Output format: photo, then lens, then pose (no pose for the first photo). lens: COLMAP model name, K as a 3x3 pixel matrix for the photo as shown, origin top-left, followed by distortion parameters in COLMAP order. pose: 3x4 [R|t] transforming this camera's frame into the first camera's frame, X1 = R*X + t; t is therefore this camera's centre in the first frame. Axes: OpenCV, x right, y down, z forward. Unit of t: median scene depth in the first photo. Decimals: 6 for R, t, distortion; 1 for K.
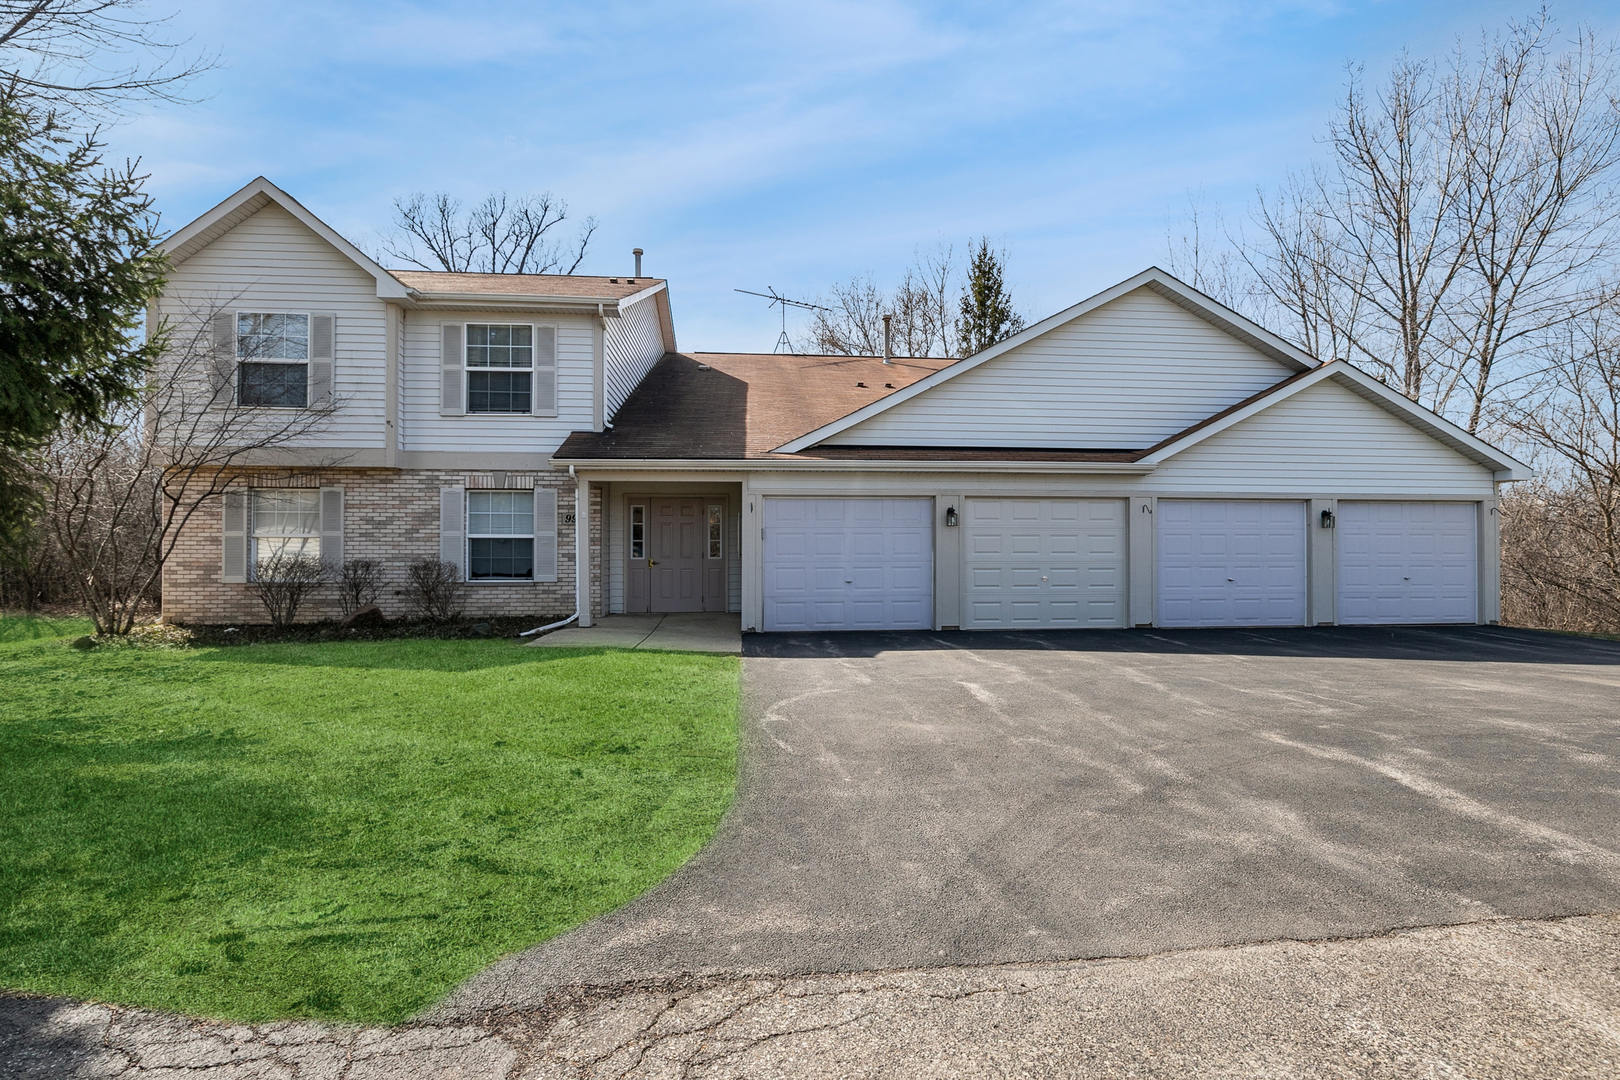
lens RADIAL K [[733.0, 0, 819.3], [0, 733.0, 544.8], [0, 0, 1]] dist [-0.015748, 0.004871]
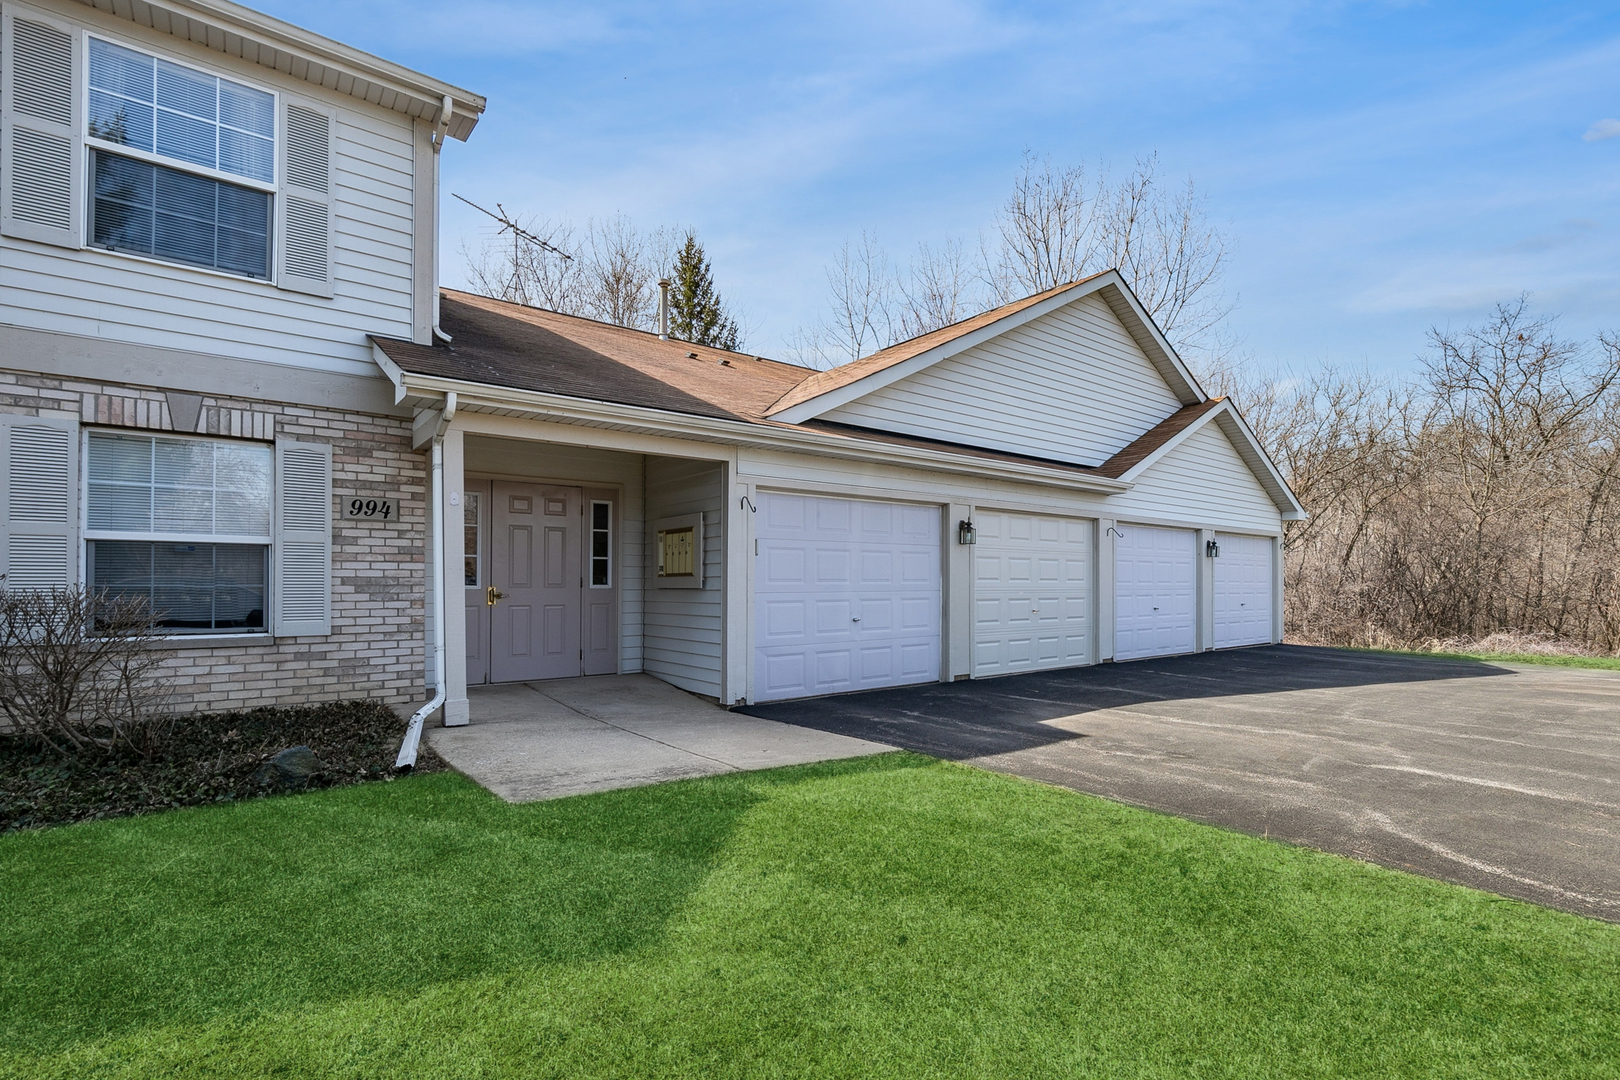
lens RADIAL K [[733.0, 0, 764.2], [0, 733.0, 576.5], [0, 0, 1]] dist [-0.015748, 0.004871]
pose [[0.840674, 0.007253, 0.541493, -0.379324], [-0.008668, 0.999962, 0.000064, 0.008912], [-0.541472, -0.004747, 0.840705, 0.432484]]
